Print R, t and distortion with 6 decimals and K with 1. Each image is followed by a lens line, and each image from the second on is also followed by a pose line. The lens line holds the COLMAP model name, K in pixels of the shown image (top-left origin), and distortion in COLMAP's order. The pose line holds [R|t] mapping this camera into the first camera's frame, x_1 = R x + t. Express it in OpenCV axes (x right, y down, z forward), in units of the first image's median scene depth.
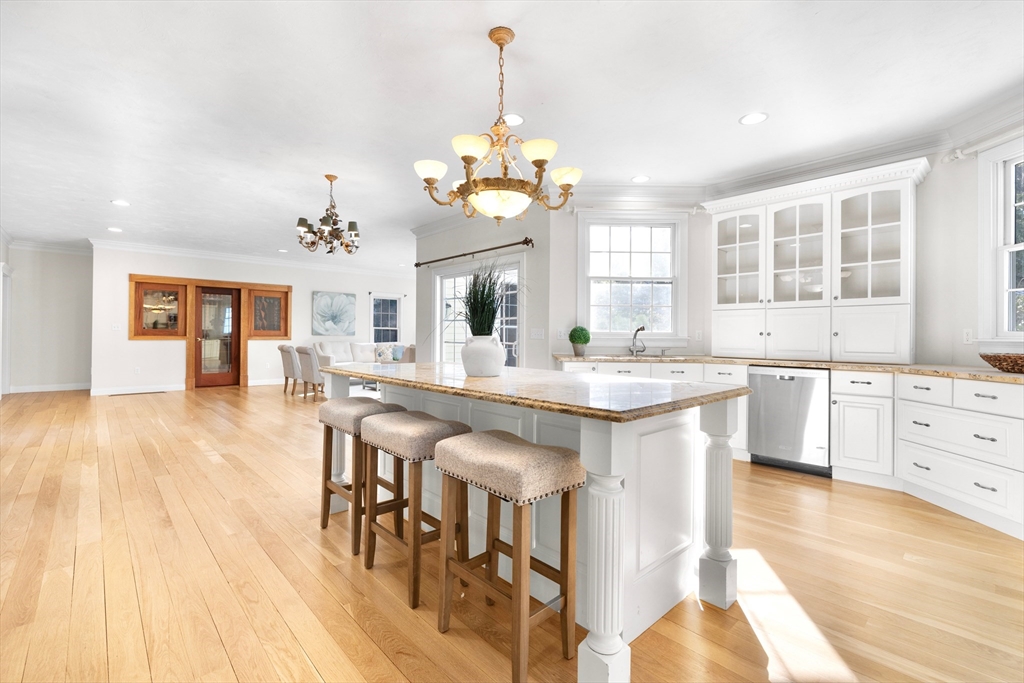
lens RADIAL K [[450.9, 0, 519.8], [0, 450.9, 335.2], [0, 0, 1]] dist [0.000821, 0.000061]
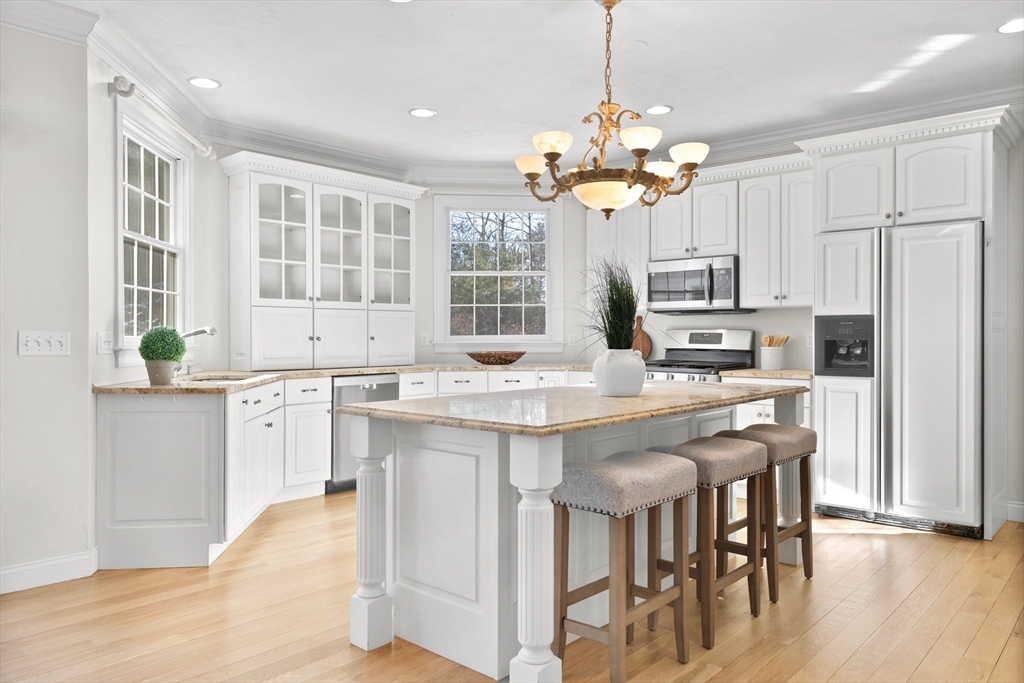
lens RADIAL K [[738.2, 0, 515.2], [0, 738.2, 337.8], [0, 0, 1]] dist [-0.006091, -0.000641]
pose [[-0.075829, -0.011898, 0.997050, -0.391697], [-0.002446, 0.999928, 0.011746, -0.009627], [-0.997118, -0.001548, -0.075853, 0.340956]]
